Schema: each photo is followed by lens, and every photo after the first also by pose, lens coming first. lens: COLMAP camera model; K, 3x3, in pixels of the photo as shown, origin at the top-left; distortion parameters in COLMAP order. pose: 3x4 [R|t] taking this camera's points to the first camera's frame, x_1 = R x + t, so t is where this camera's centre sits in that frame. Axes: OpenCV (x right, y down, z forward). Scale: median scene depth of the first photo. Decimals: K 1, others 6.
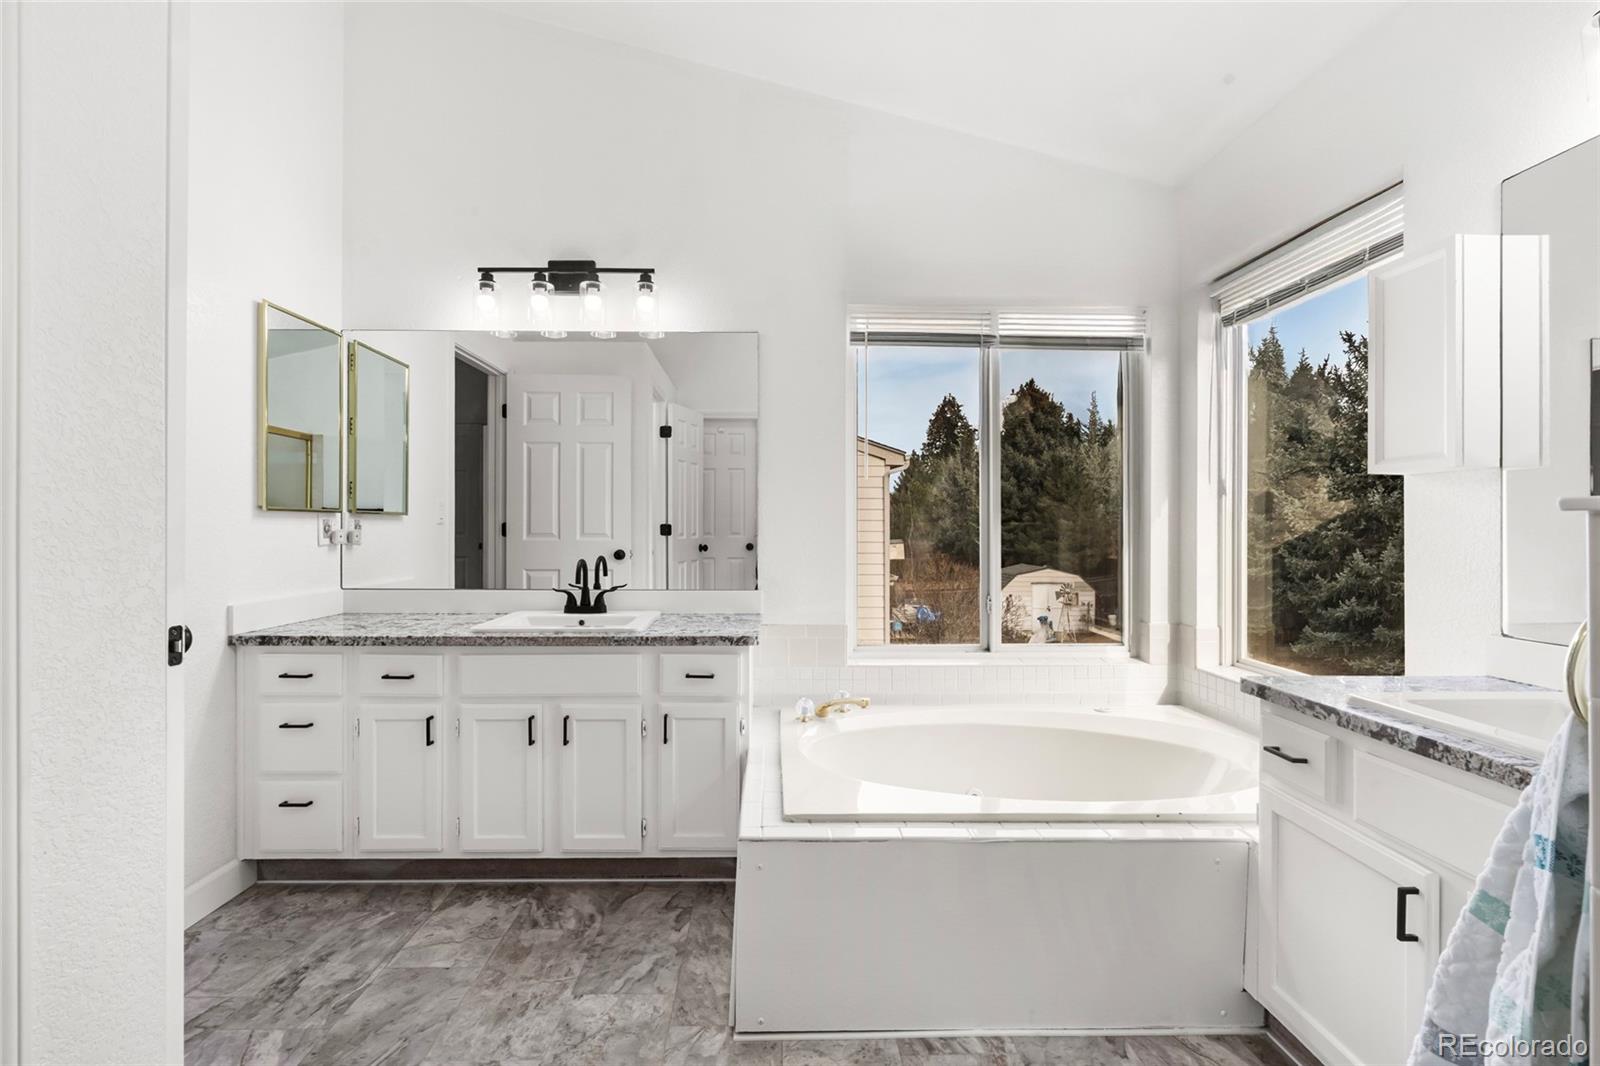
lens RADIAL K [[725.3, 0, 794.7], [0, 725.3, 524.1], [0, 0, 1]] dist [-0.000127, -0.000025]
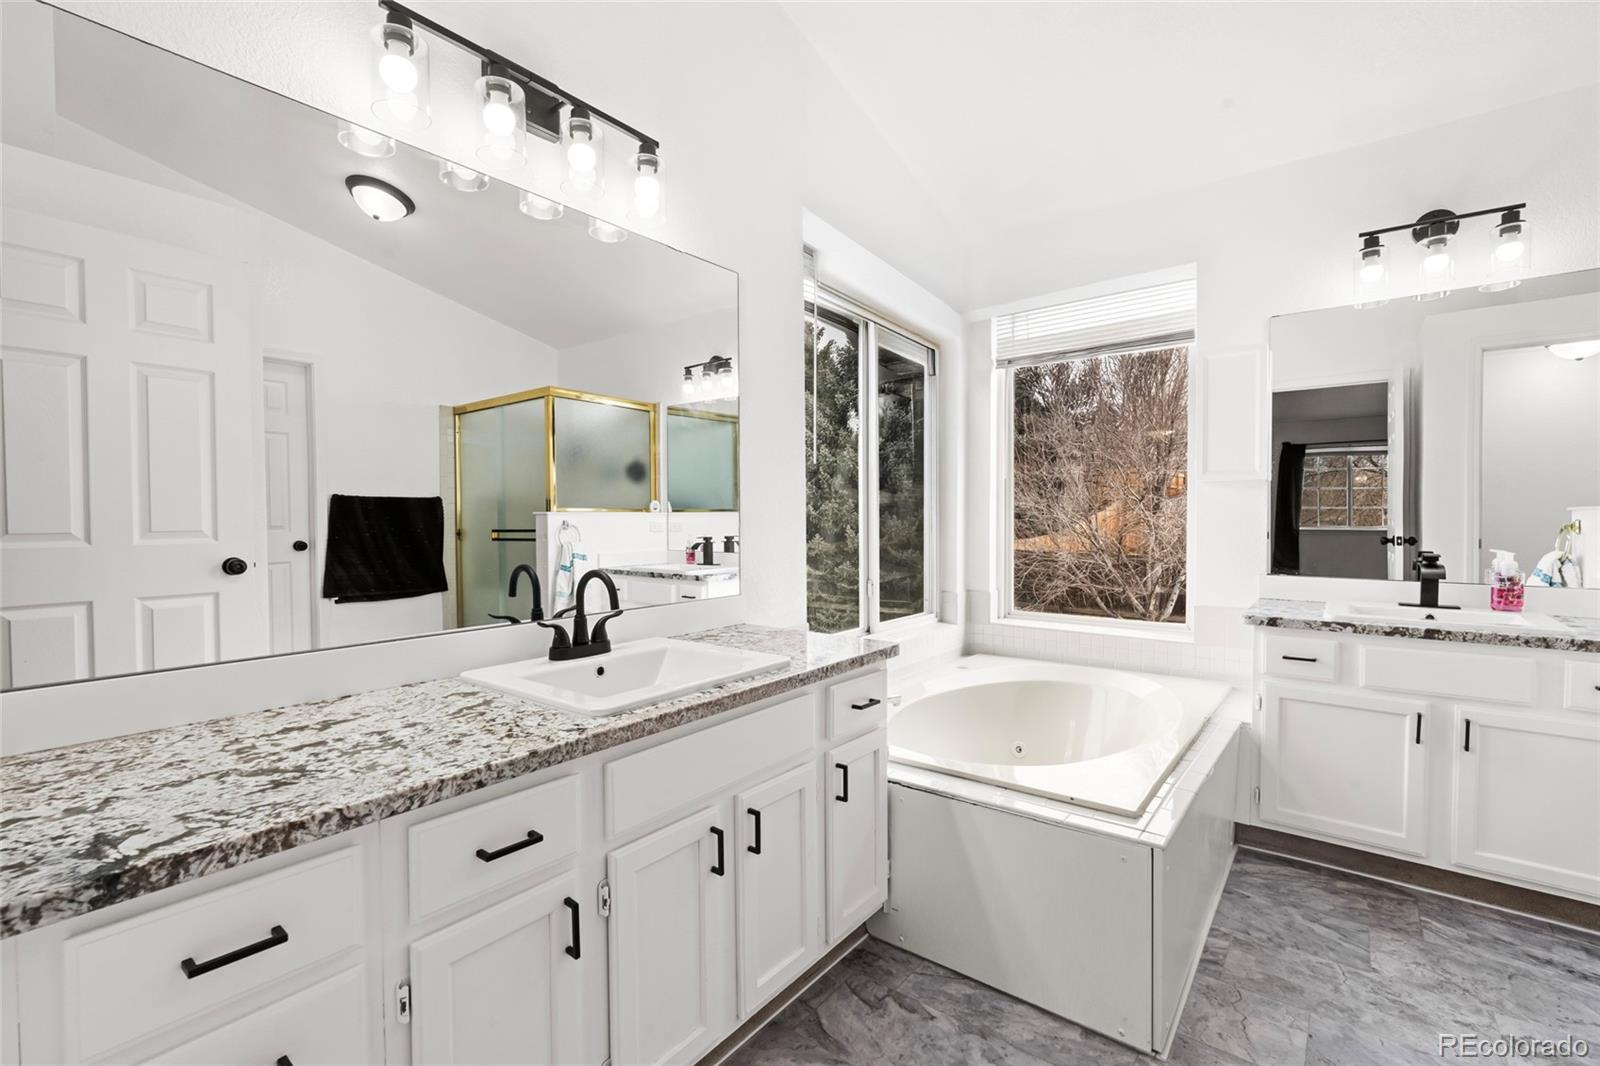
lens RADIAL K [[693.3, 0, 800.0], [0, 693.3, 533.0], [0, 0, 1]] dist [-0.000285, -0.000238]
pose [[0.635829, -0.023765, 0.771464, -0.768018], [0.002146, 0.999576, 0.029023, -0.000550], [-0.771827, -0.016798, 0.635610, 0.582310]]
